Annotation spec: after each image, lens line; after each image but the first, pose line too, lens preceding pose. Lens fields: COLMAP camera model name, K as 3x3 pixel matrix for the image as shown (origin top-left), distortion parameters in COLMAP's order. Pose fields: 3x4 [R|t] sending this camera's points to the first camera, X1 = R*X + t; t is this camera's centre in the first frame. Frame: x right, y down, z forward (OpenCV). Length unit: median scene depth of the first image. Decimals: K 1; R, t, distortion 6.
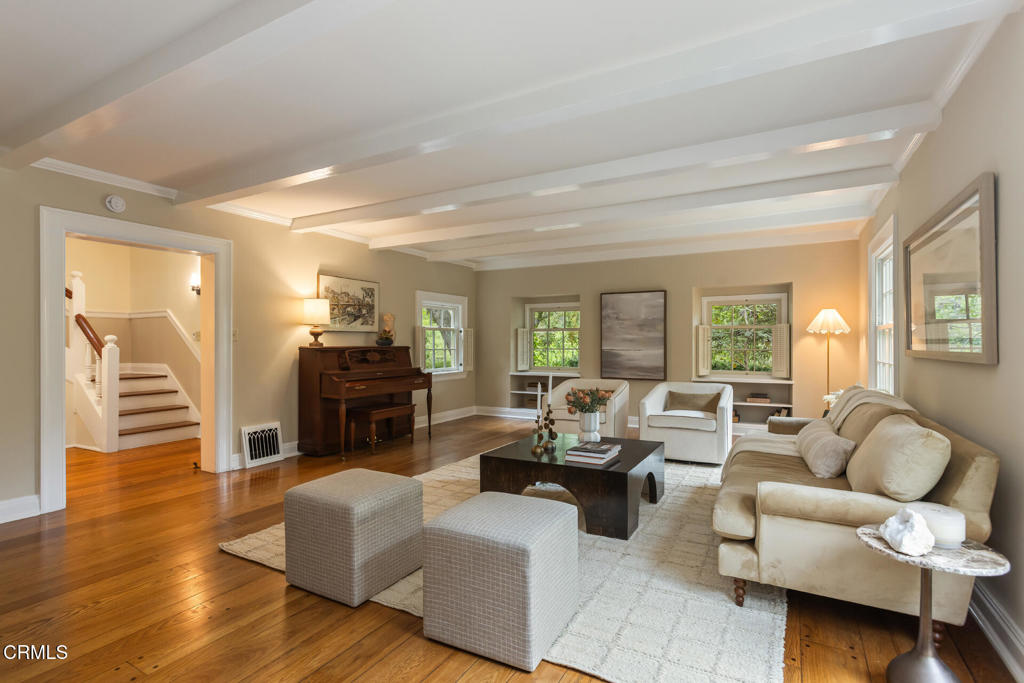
lens RADIAL K [[505.9, 0, 508.1], [0, 505.9, 340.1], [0, 0, 1]] dist [-0.017195, 0.000280]
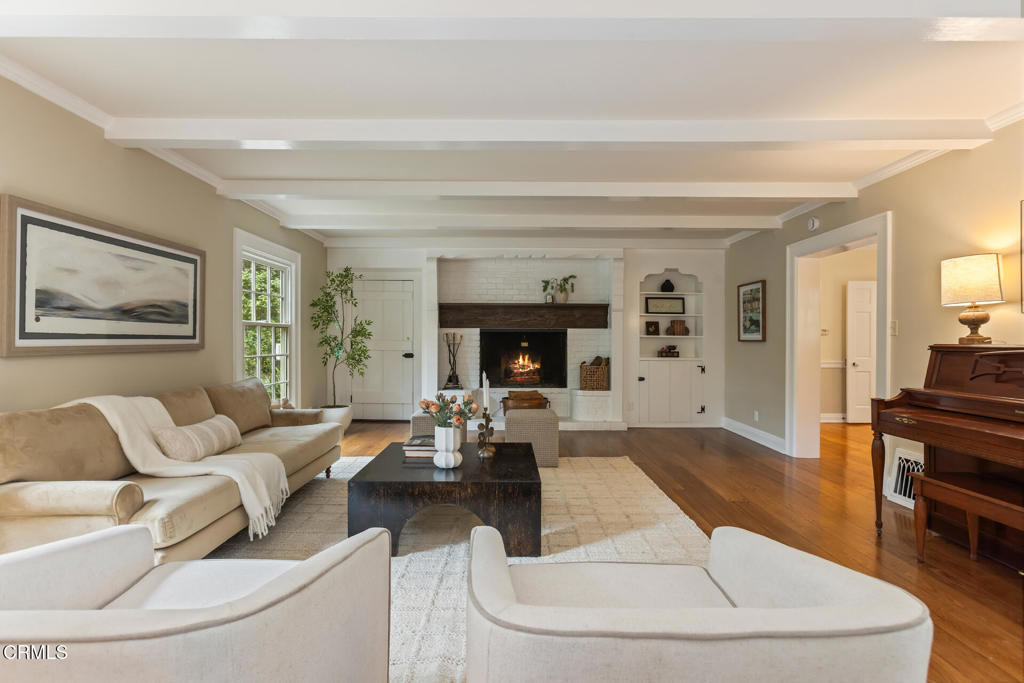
lens RADIAL K [[505.9, 0, 508.1], [0, 505.9, 340.1], [0, 0, 1]] dist [-0.017195, 0.000280]
pose [[-0.871861, 0.000212, -0.489753, 0.286998], [0.002183, 0.999992, -0.003453, 0.007839], [0.489748, -0.004080, -0.871854, 1.078181]]
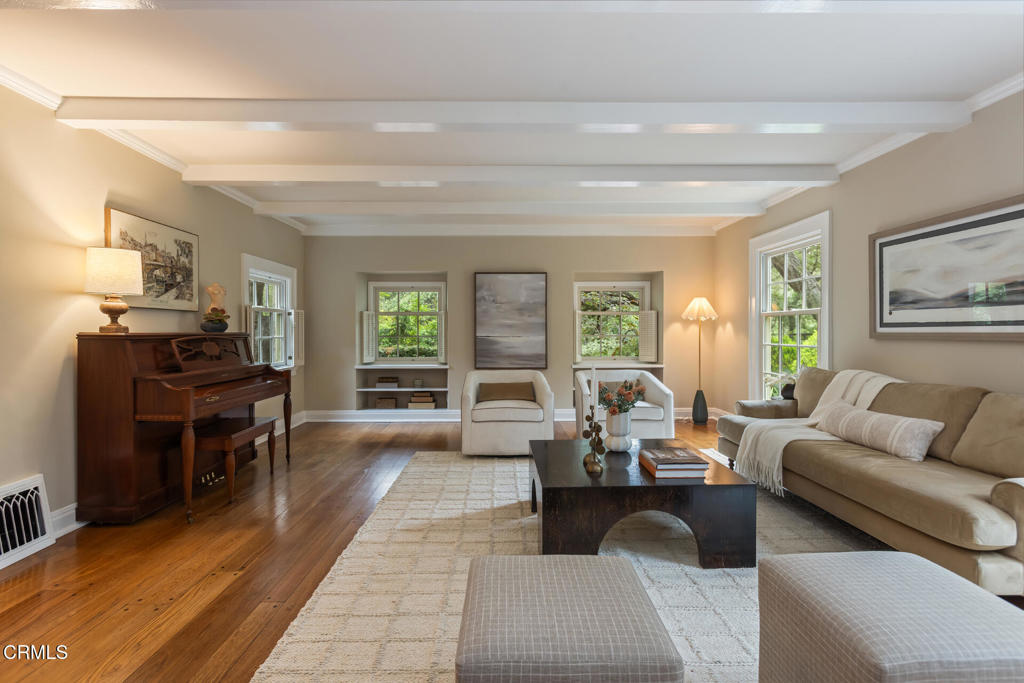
lens RADIAL K [[506.5, 0, 511.9], [0, 506.5, 336.4], [0, 0, 1]] dist [-0.001706, 0.000740]
pose [[0.862738, -0.006880, 0.505605, -0.247167], [-0.000666, 0.999891, 0.014743, 0.006769], [-0.505651, -0.013056, 0.862639, 0.242743]]
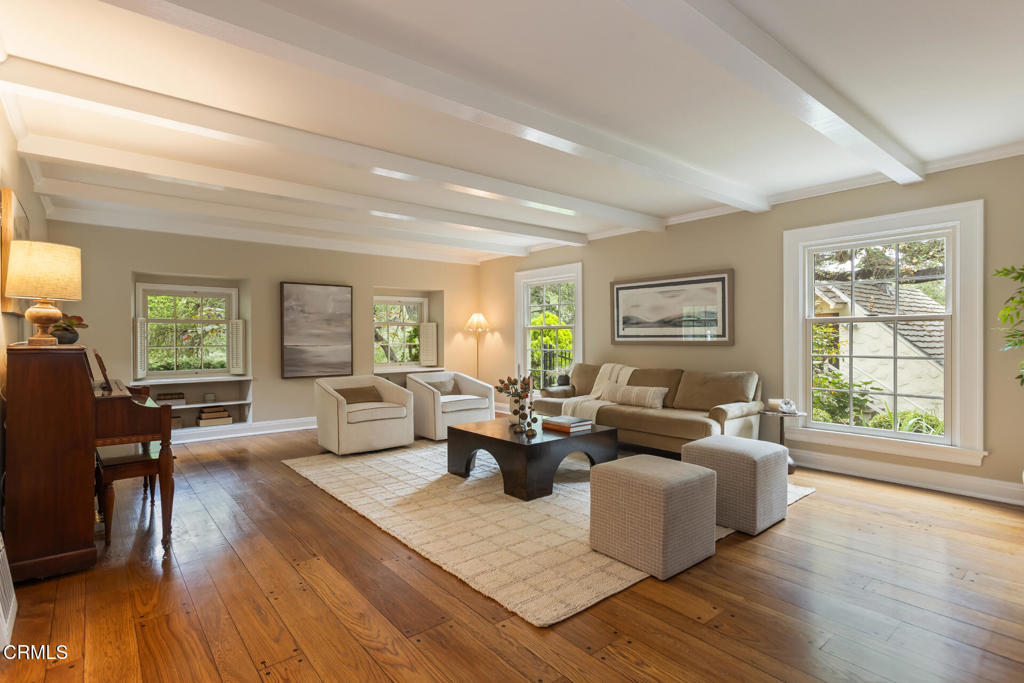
lens RADIAL K [[506.5, 0, 511.9], [0, 506.5, 336.4], [0, 0, 1]] dist [-0.001706, 0.000740]
pose [[0.362784, 0.001924, 0.931871, -0.582227], [-0.001118, 0.999998, -0.001630, 0.003836], [-0.931872, -0.000451, 0.362786, 0.368965]]
